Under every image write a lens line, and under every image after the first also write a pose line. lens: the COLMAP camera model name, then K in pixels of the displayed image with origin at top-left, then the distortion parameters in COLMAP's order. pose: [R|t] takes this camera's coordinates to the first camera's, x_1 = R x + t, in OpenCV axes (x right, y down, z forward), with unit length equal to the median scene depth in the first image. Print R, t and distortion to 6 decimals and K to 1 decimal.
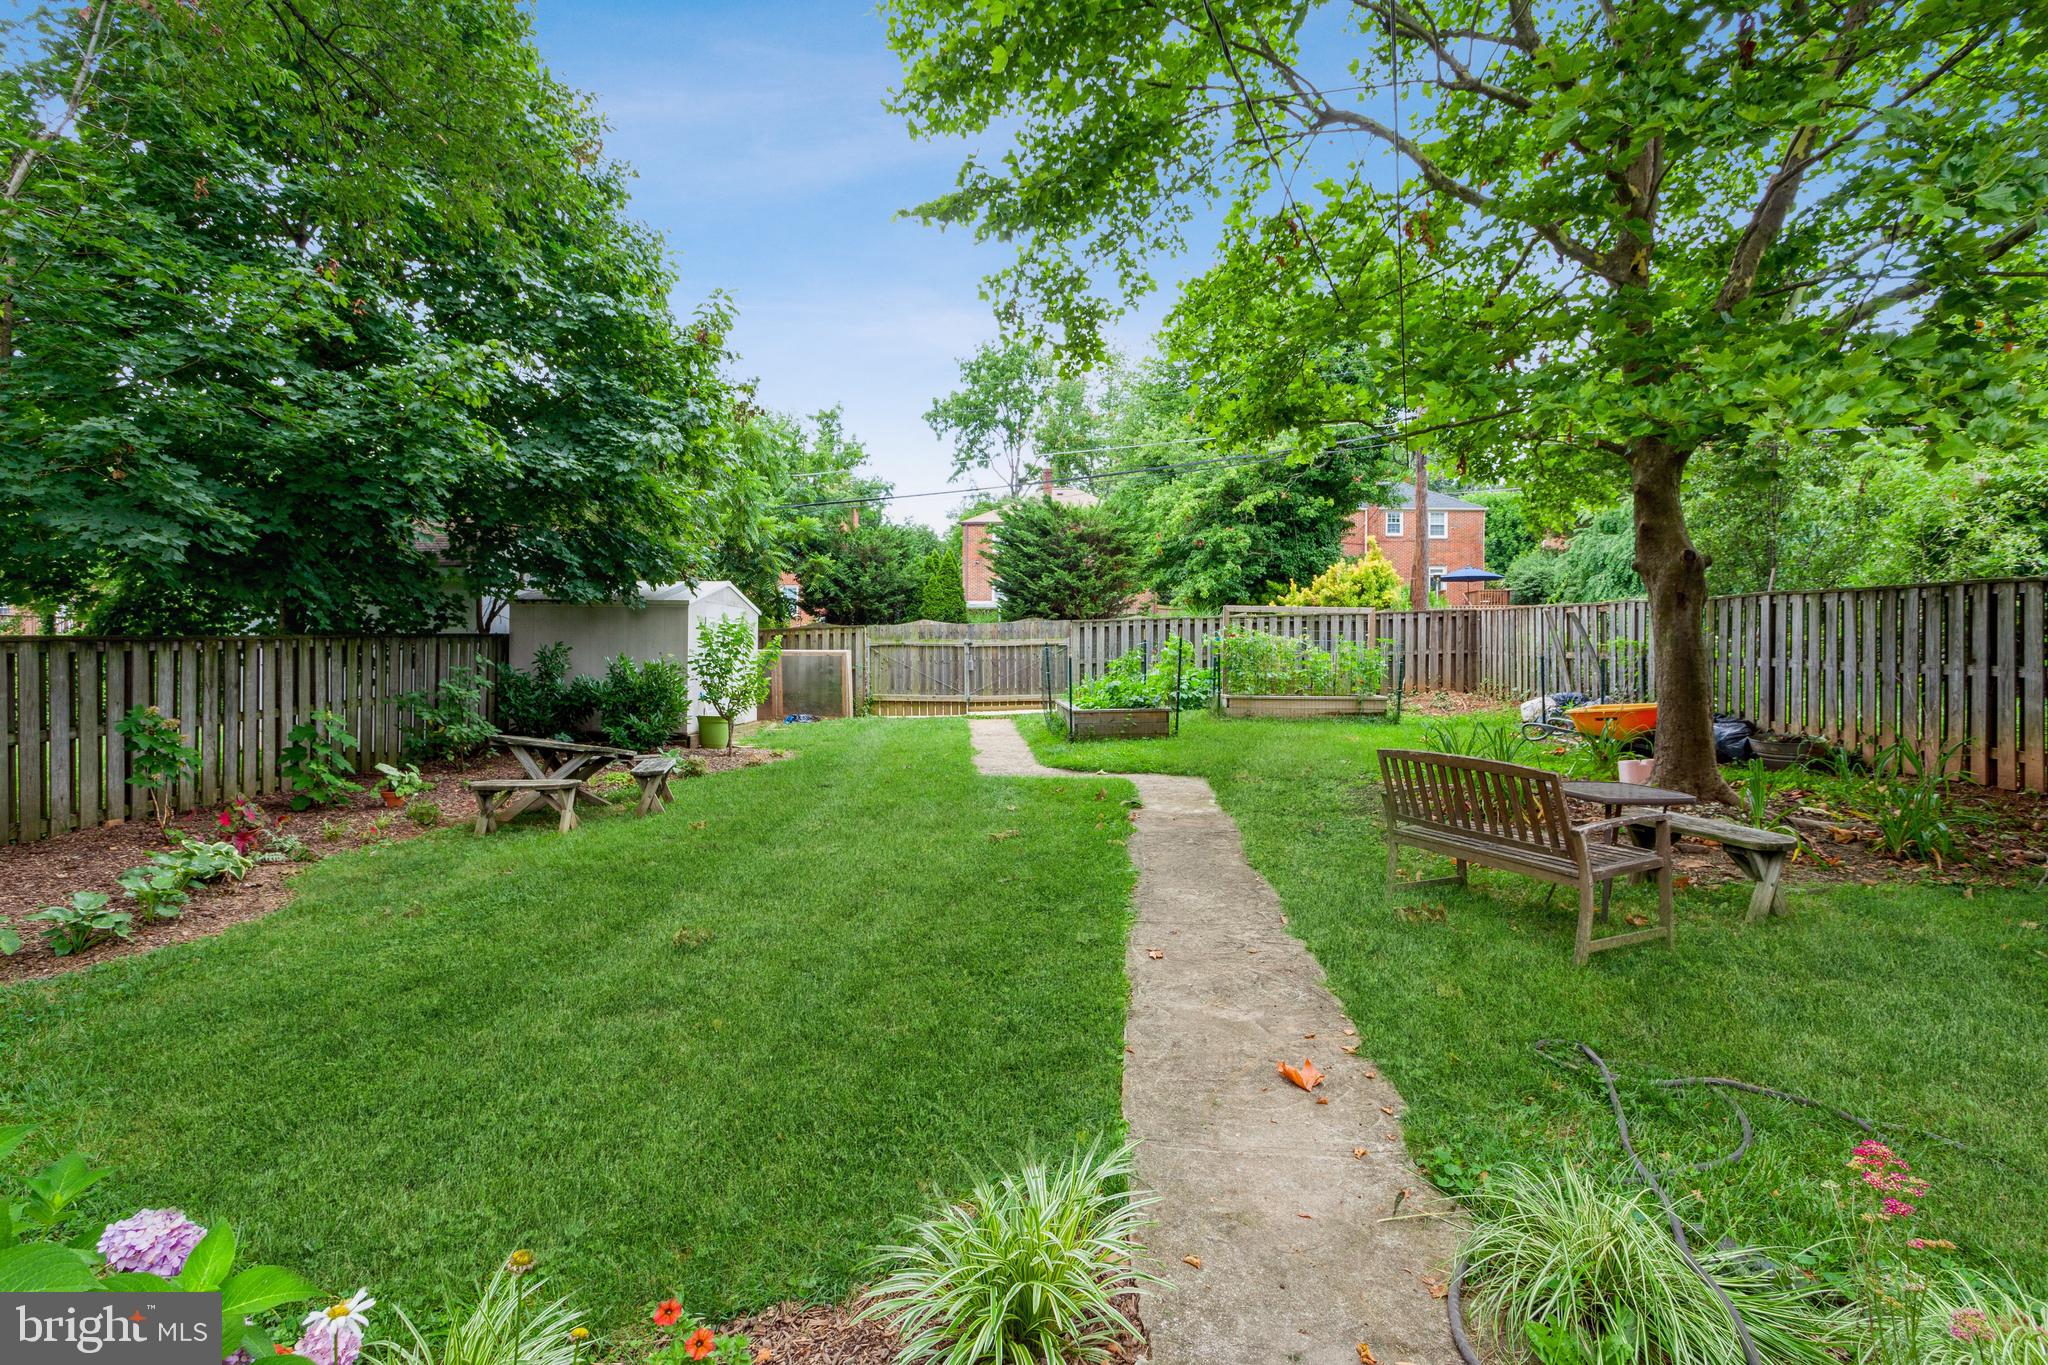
lens RADIAL K [[986.8, 0, 1018.5], [0, 986.8, 646.9], [0, 0, 1]] dist [0.001367, 0.000692]
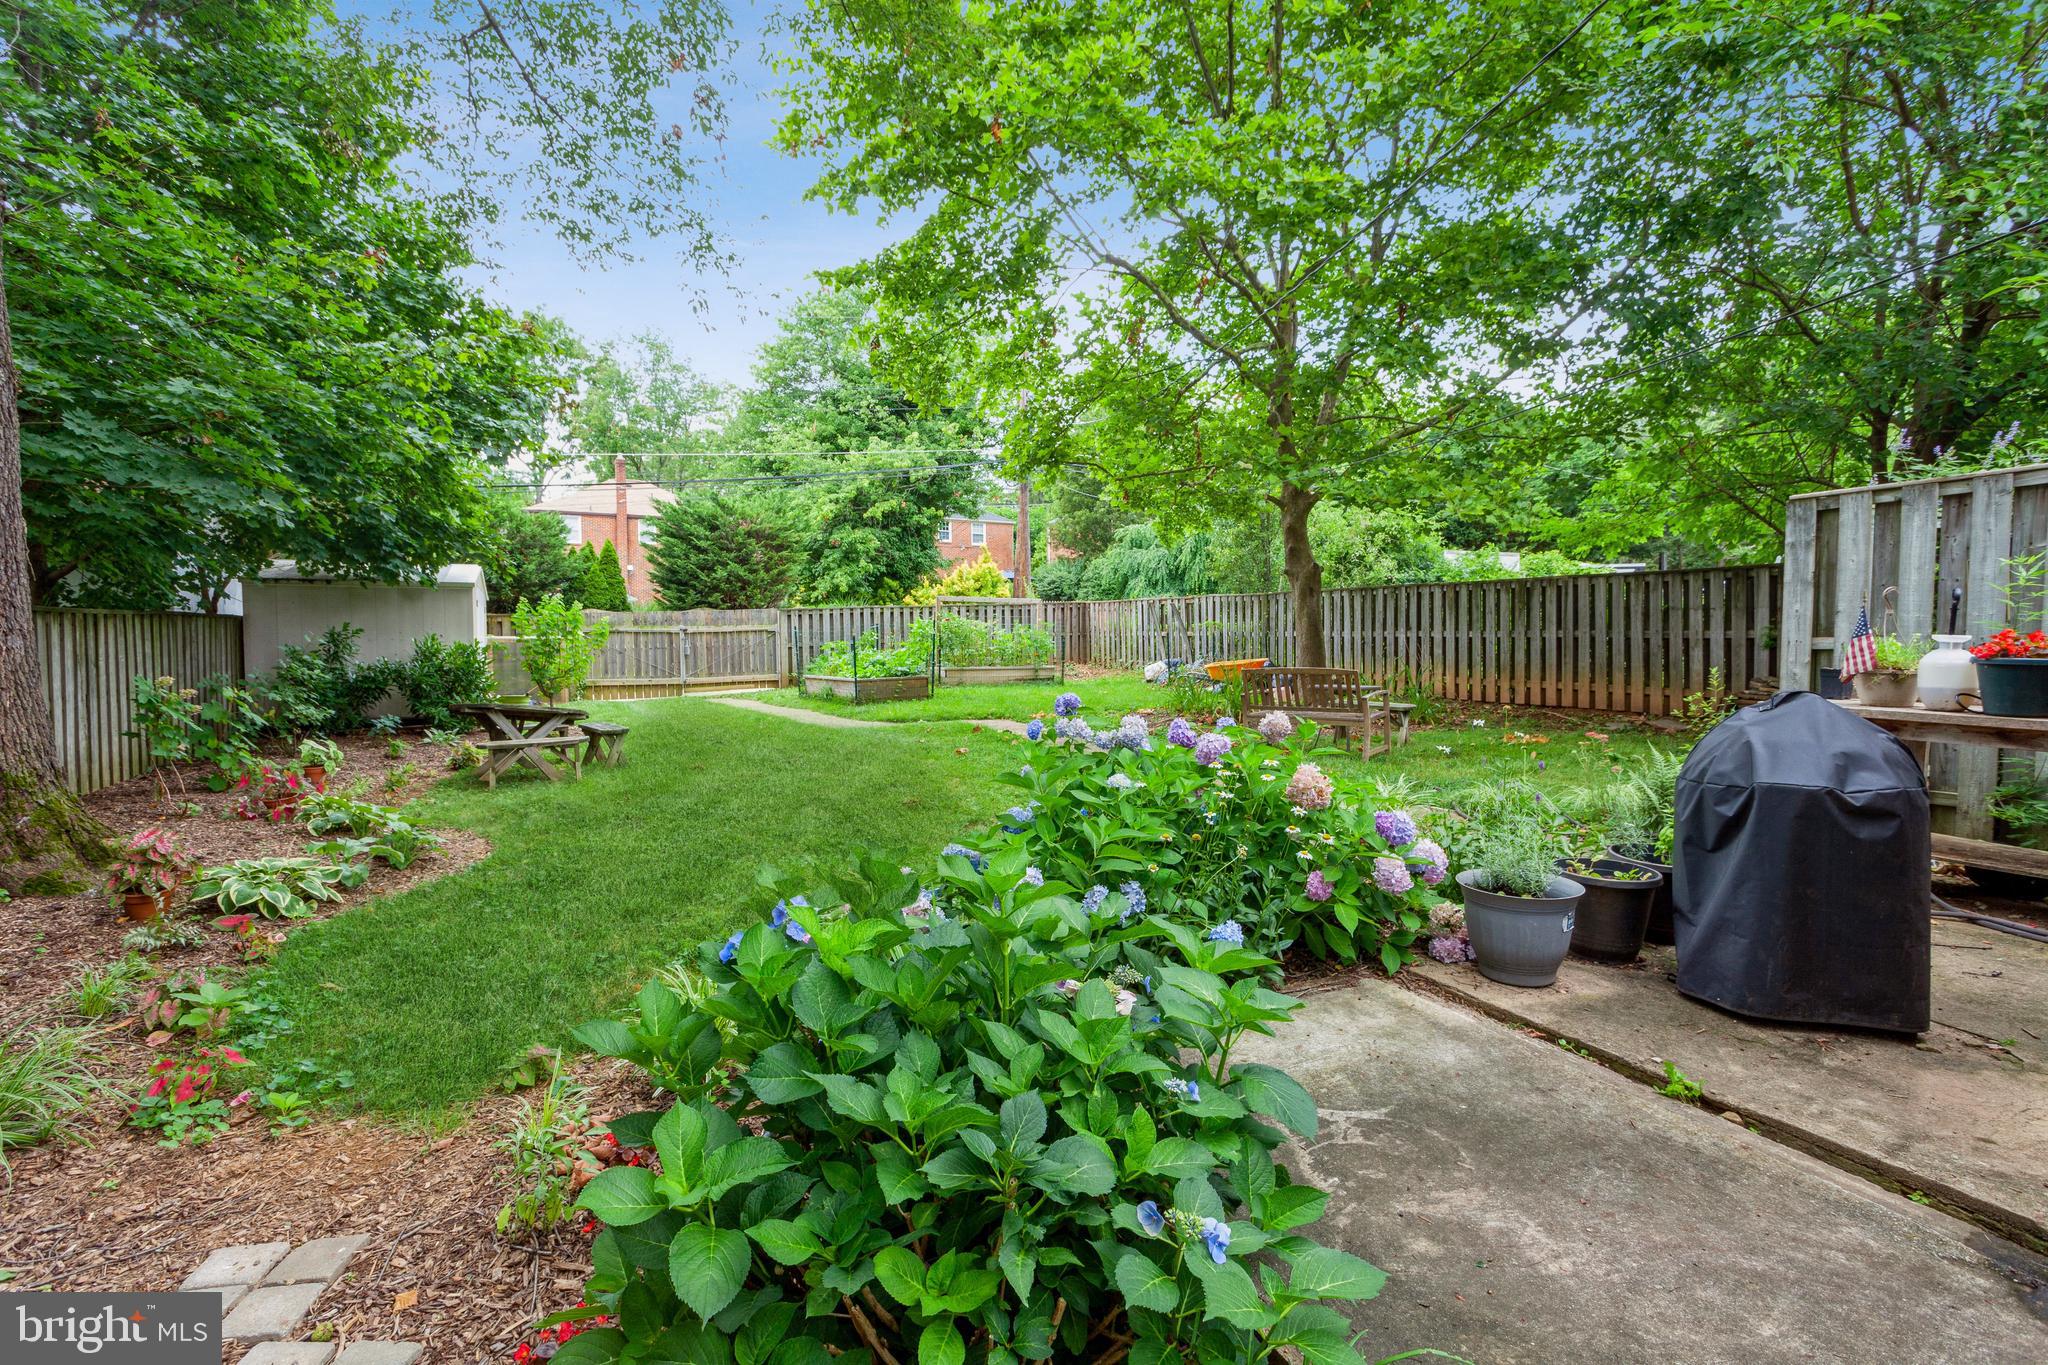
lens RADIAL K [[986.8, 0, 1007.4], [0, 986.8, 678.3], [0, 0, 1]] dist [0.001367, 0.000692]
pose [[0.869198, -0.027448, 0.493702, -0.231663], [0.011661, 0.999318, 0.035029, 0.013383], [-0.494327, -0.024690, 0.868926, -0.089120]]
